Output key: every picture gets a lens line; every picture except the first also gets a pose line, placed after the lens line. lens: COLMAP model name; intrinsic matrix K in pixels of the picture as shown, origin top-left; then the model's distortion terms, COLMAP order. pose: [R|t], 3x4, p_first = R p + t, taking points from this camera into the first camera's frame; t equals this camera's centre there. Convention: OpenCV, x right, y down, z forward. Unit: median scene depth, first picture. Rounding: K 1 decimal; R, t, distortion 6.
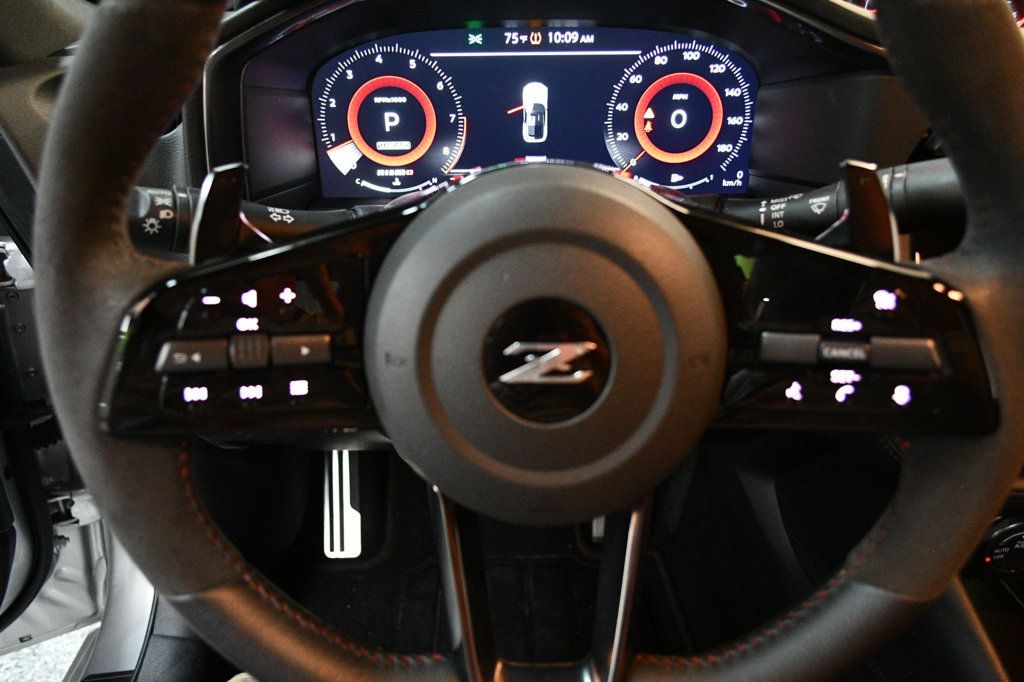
lens RADIAL K [[780.0, 0, 512.0], [0, 780.0, 341.0], [0, 0, 1]] dist [-0.008994, -0.002531]
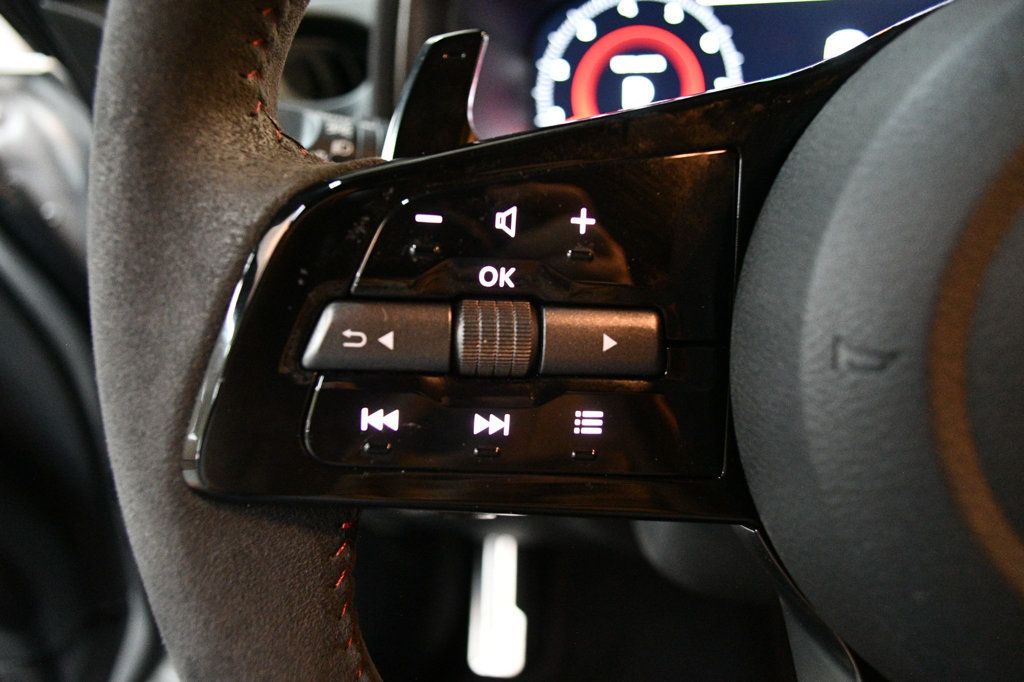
lens RADIAL K [[780.0, 0, 512.0], [0, 780.0, 341.0], [0, 0, 1]] dist [-0.008994, -0.002531]
pose [[0.982842, 0.042512, -0.179481, -0.126527], [-0.060973, 0.993255, -0.098628, 0.031984], [0.174078, 0.107879, 0.978805, 0.283374]]
